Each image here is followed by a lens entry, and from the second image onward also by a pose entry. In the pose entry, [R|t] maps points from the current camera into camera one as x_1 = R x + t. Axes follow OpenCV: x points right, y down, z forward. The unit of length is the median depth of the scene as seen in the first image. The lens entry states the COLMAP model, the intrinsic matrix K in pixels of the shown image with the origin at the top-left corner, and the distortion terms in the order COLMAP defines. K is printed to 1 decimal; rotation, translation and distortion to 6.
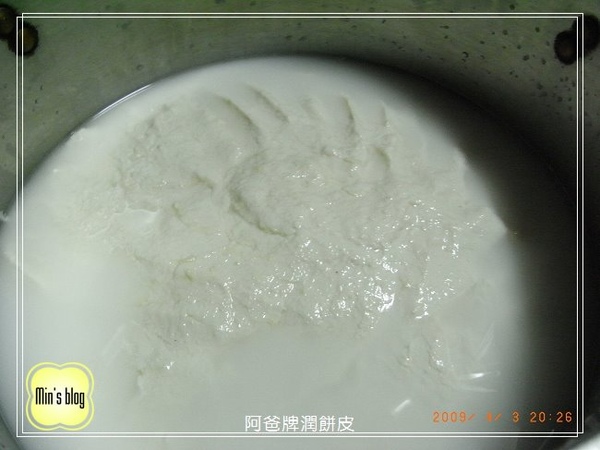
lens RADIAL K [[580.1, 0, 300.0], [0, 580.1, 225.0], [0, 0, 1]] dist [-0.081179, 0.002008]
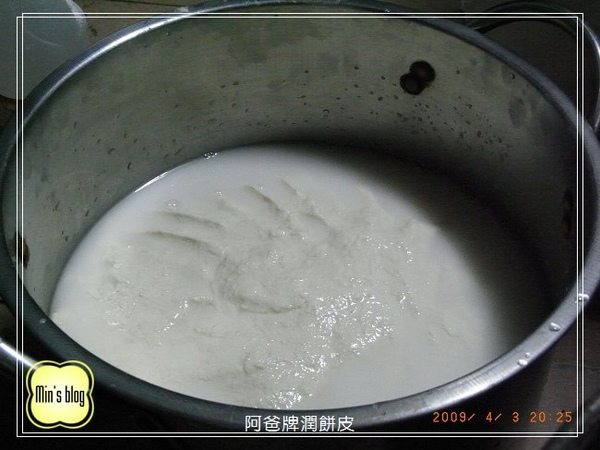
lens RADIAL K [[1023.3, 0, 300.0], [0, 1023.3, 225.0], [0, 0, 1]] dist [-0.003258, -0.002564]
pose [[0.820704, -0.412072, 0.395779, -0.736748], [0.452223, 0.891857, -0.009177, -0.105485], [-0.349197, 0.186513, 0.918300, -0.929635]]
